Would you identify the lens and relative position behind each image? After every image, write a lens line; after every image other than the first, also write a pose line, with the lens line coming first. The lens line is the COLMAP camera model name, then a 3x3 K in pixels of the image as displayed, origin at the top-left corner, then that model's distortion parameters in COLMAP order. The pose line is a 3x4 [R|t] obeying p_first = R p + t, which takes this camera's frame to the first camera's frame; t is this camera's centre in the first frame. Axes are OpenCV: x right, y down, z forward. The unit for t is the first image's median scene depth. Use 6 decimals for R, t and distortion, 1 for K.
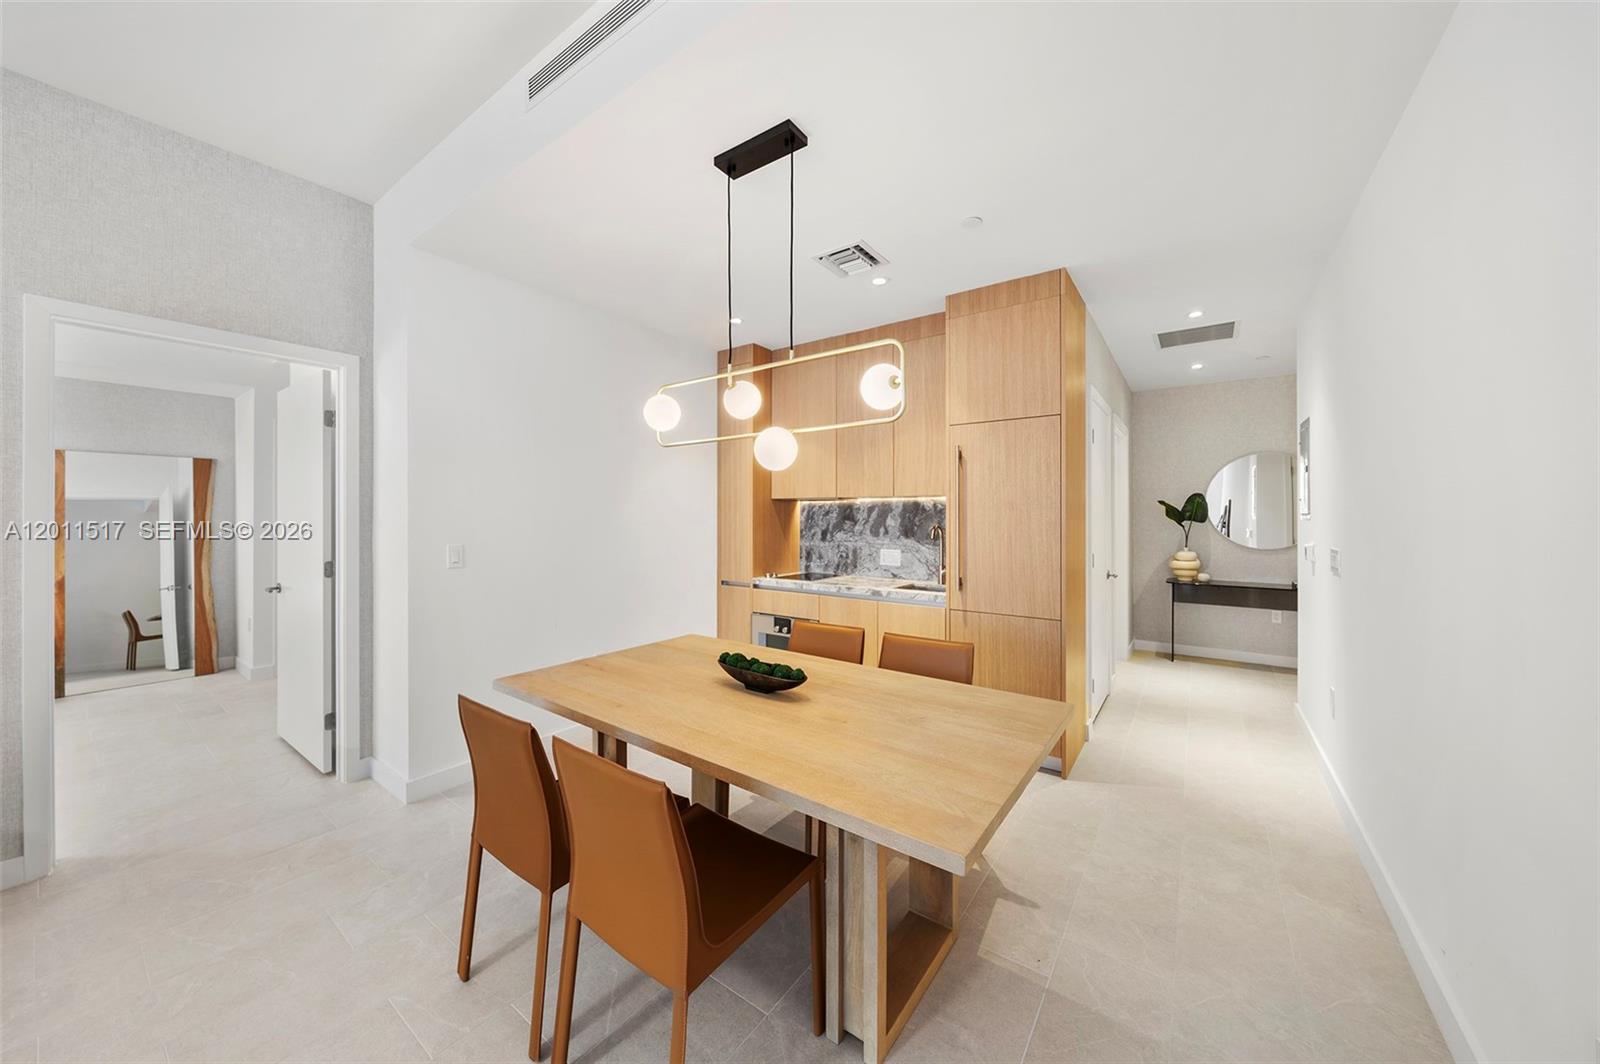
lens RADIAL K [[550.5, 0, 789.4], [0, 550.5, 523.7], [0, 0, 1]] dist [-0.001481, -0.000173]
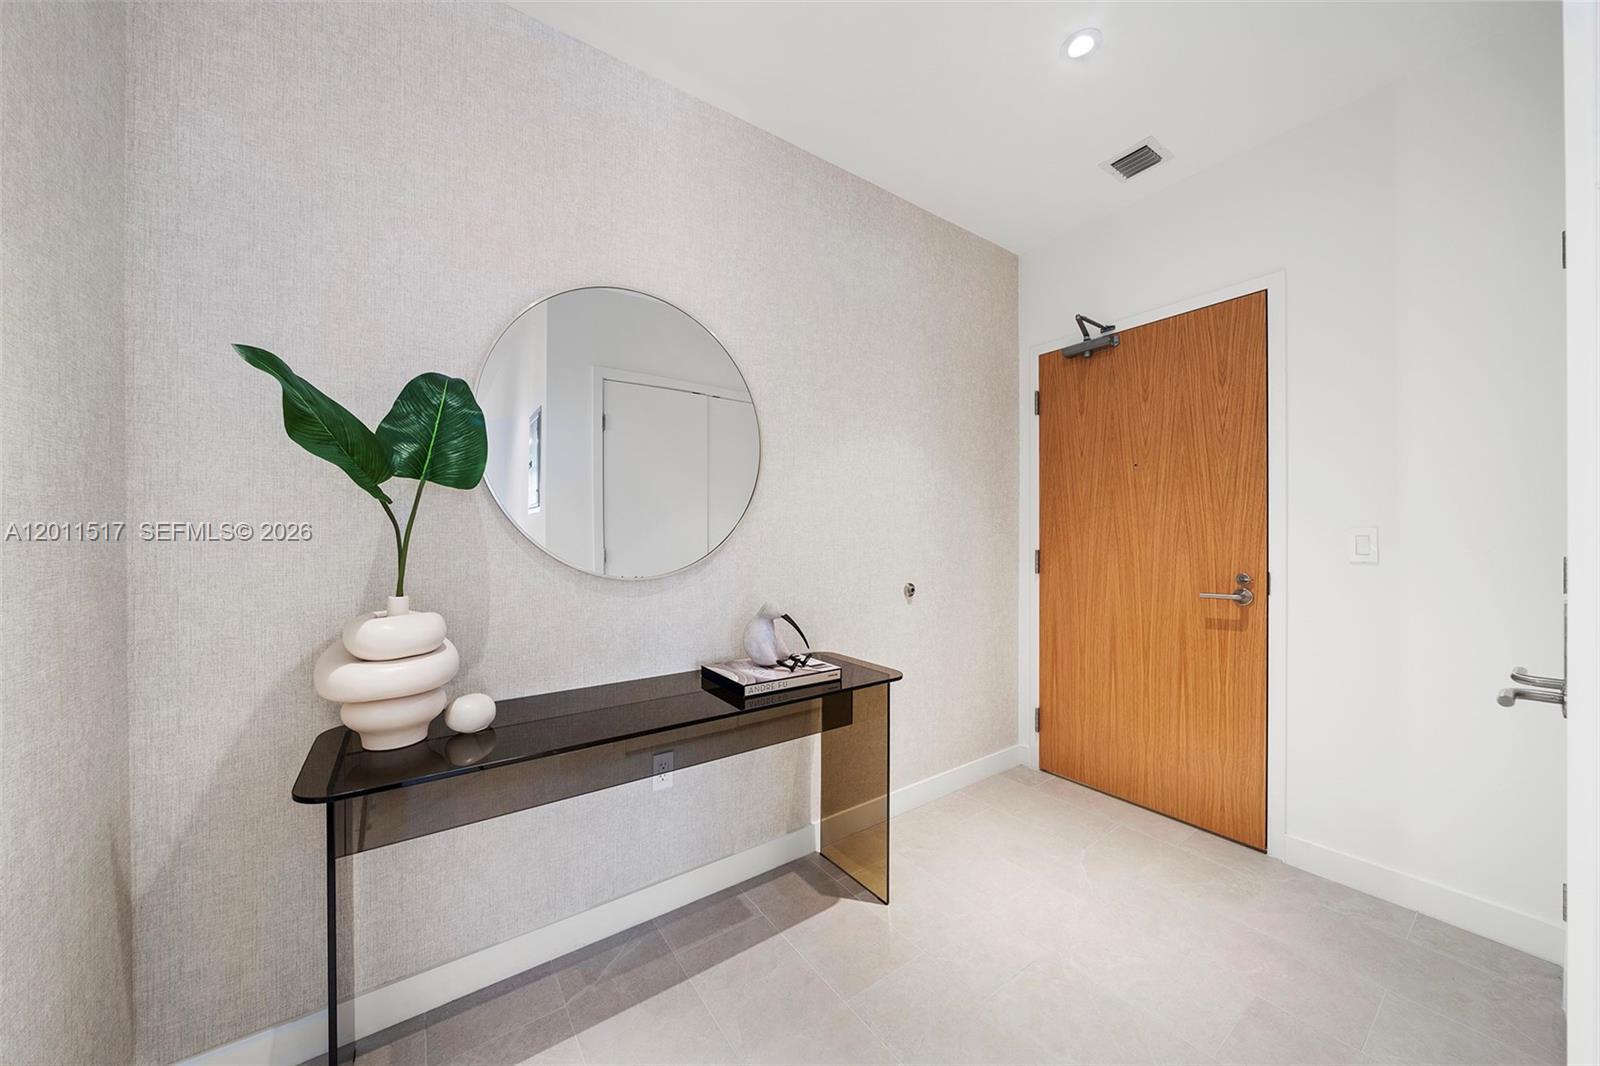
lens RADIAL K [[550.5, 0, 799.7], [0, 550.5, 532.1], [0, 0, 1]] dist [-0.001481, -0.000173]
pose [[0.318093, 0.000140, 0.948059, 0.334397], [0.007722, 0.999966, -0.002739, 0.011444], [-0.948028, 0.008192, 0.318082, 0.461729]]
